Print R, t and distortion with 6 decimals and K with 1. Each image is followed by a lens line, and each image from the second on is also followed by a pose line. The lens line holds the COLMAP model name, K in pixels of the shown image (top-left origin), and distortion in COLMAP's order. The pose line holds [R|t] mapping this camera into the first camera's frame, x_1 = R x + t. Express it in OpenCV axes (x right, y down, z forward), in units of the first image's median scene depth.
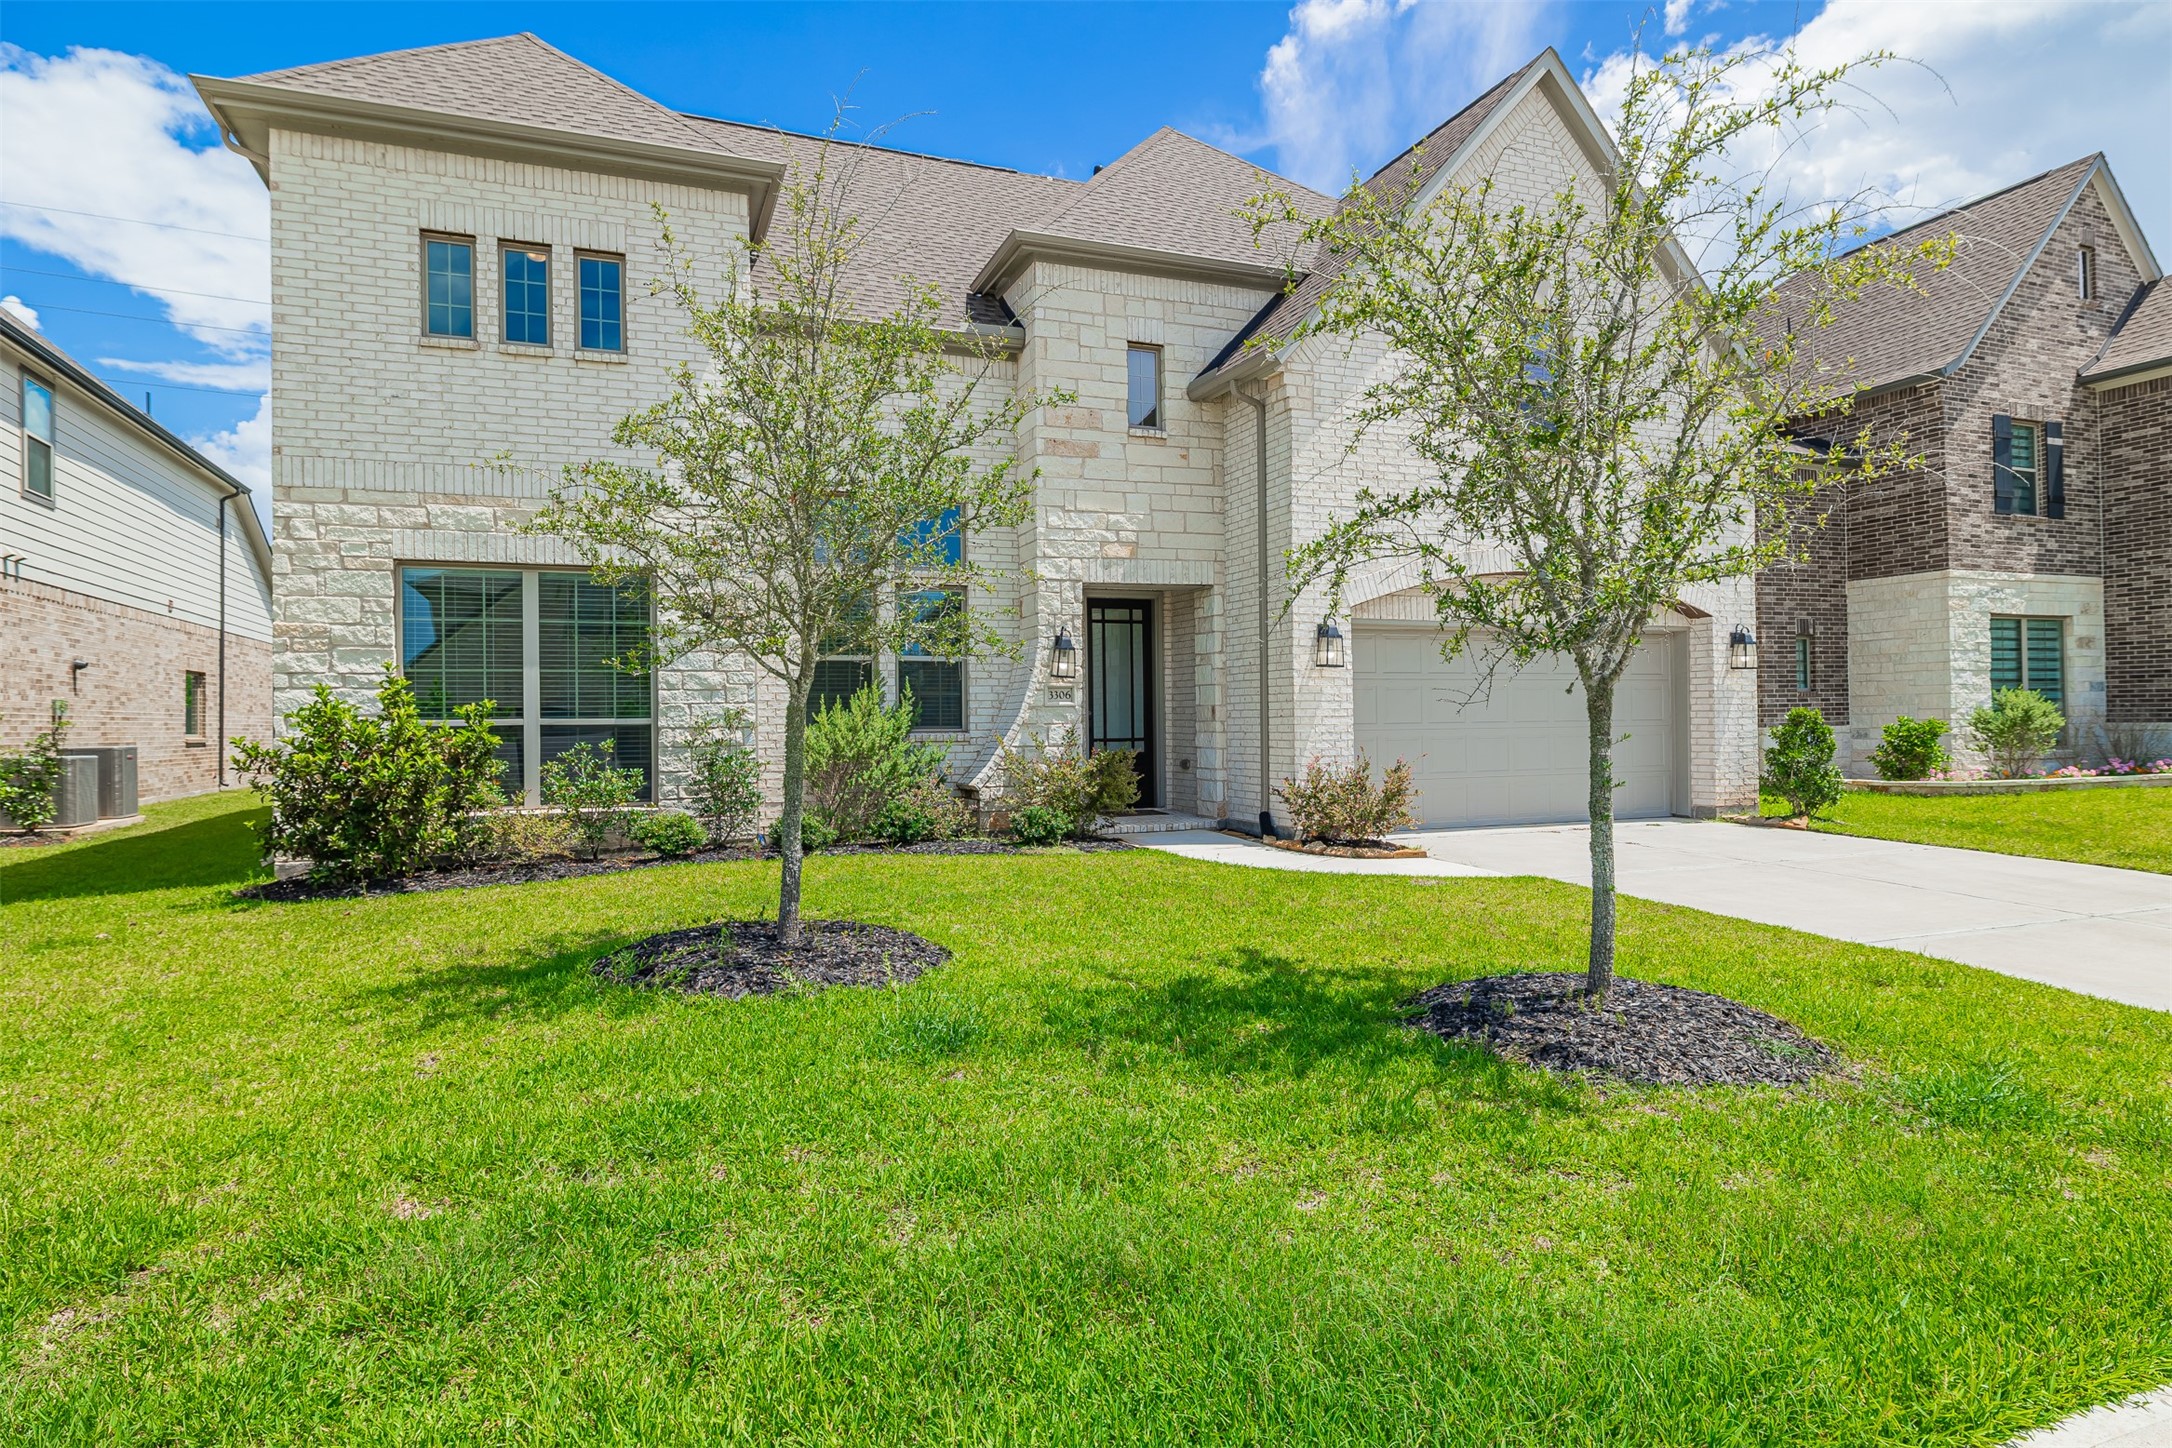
lens RADIAL K [[1218.4, 0, 1086.0], [0, 1218.4, 724.0], [0, 0, 1]] dist [-0.000012, 0.000249]
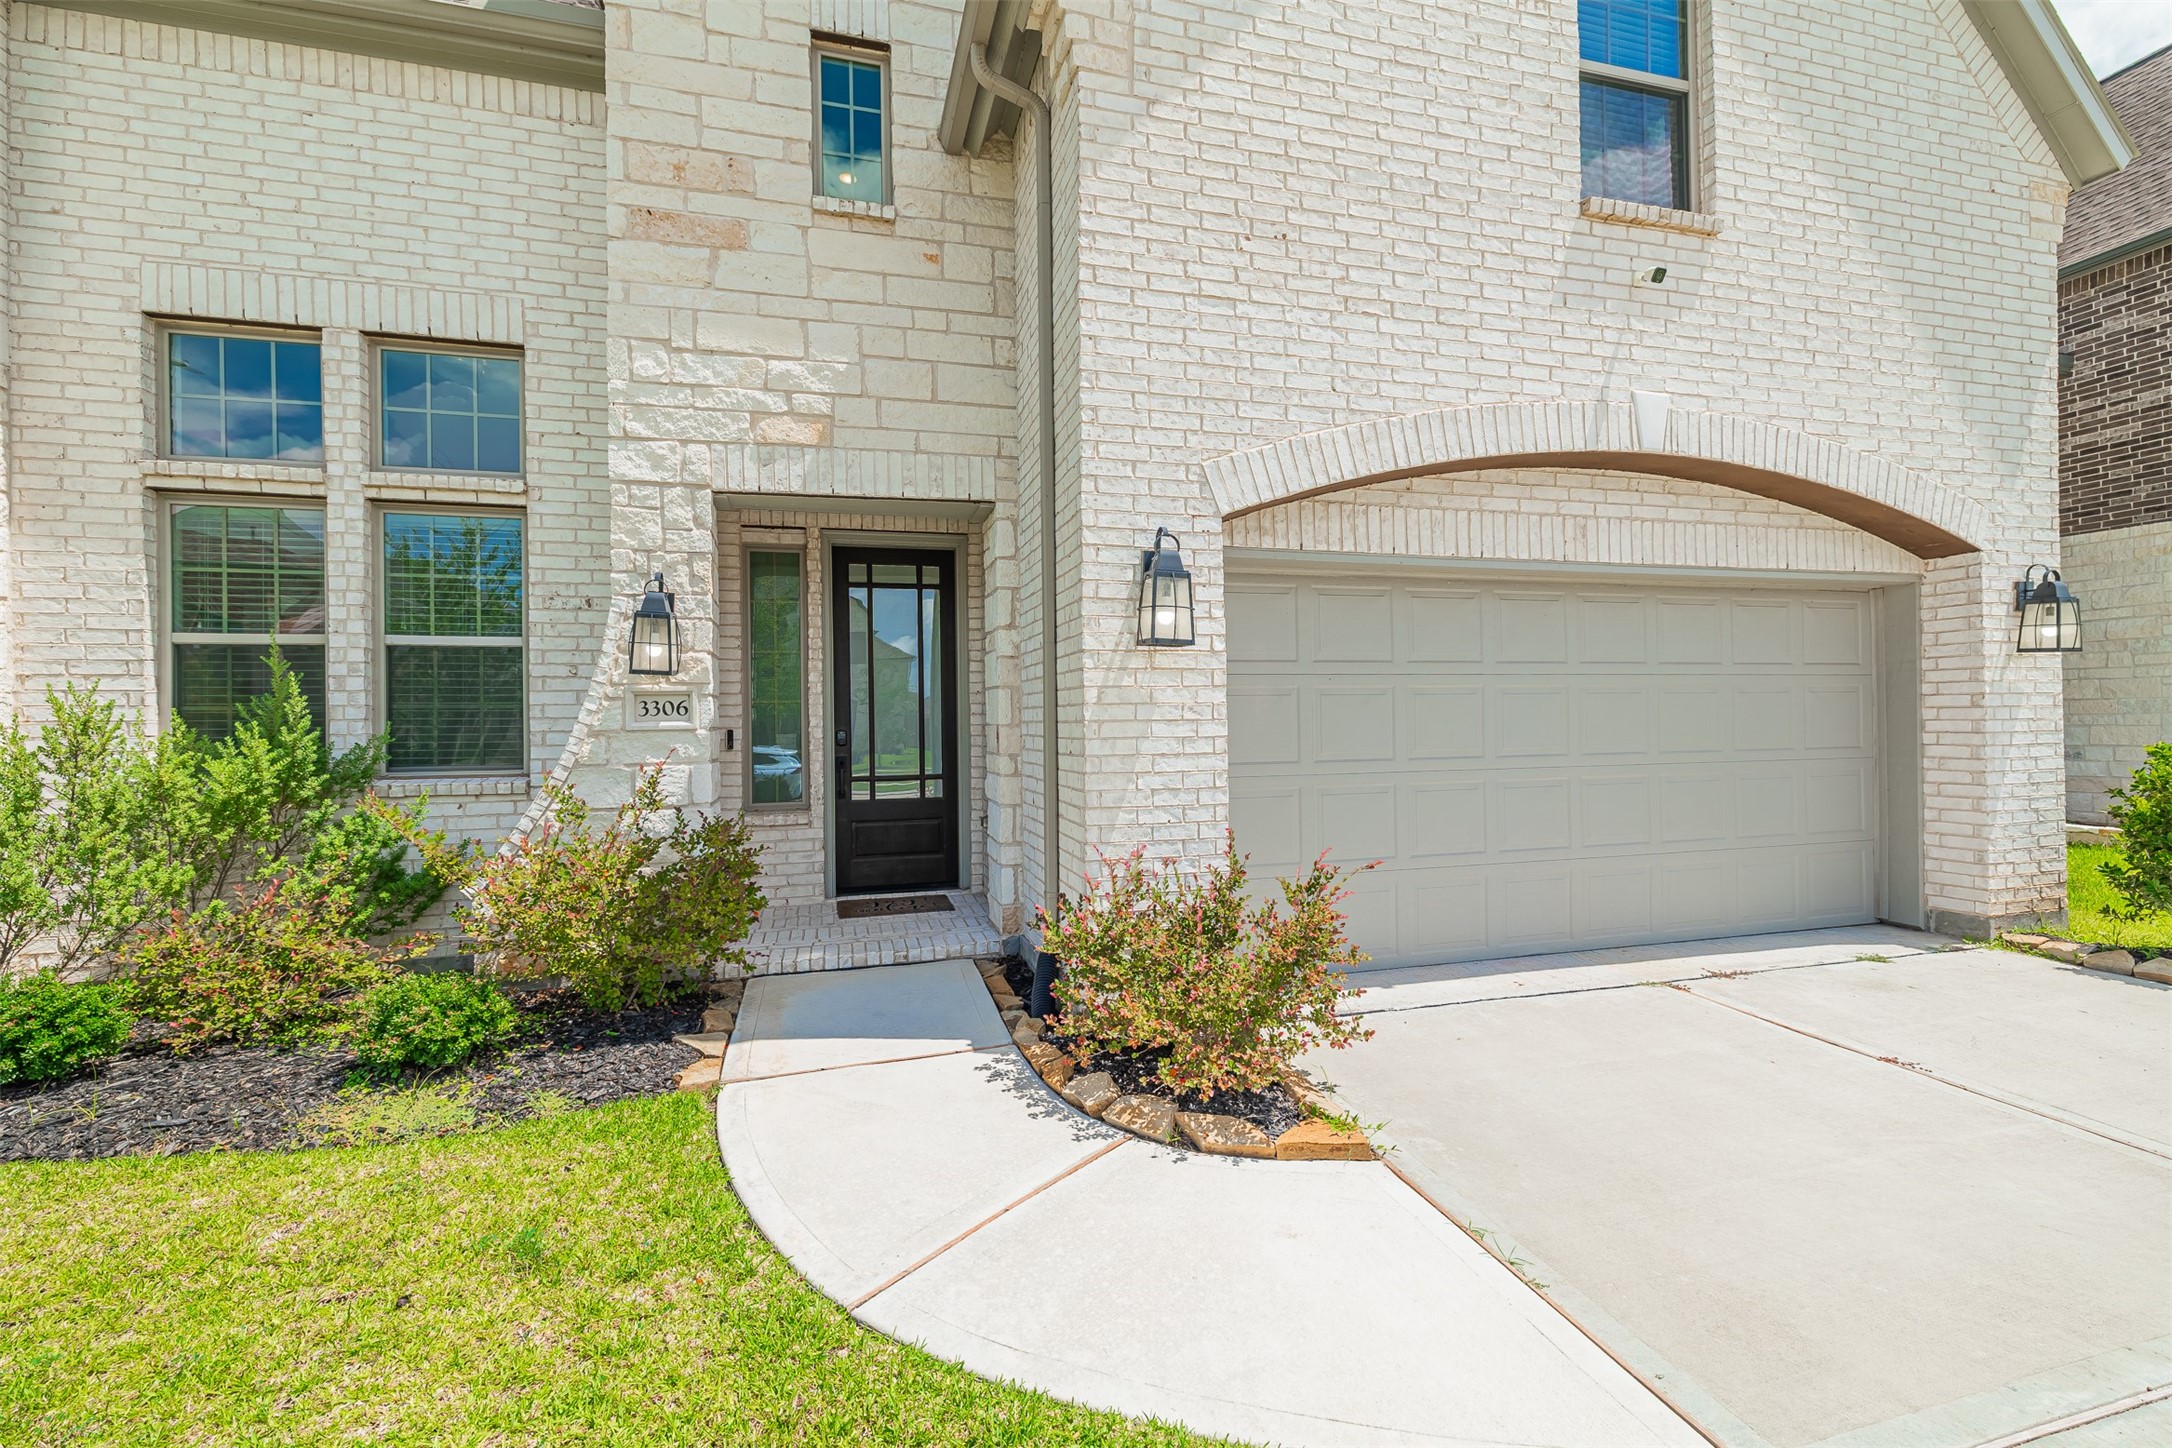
lens RADIAL K [[920.9, 0, 1086.0], [0, 920.9, 724.0], [0, 0, 1]] dist [0.007196, -0.000117]
pose [[0.994176, -0.000823, -0.107763, 0.197129], [0.001233, 0.999992, 0.003737, -0.018131], [0.107759, -0.003848, 0.994170, 0.628208]]
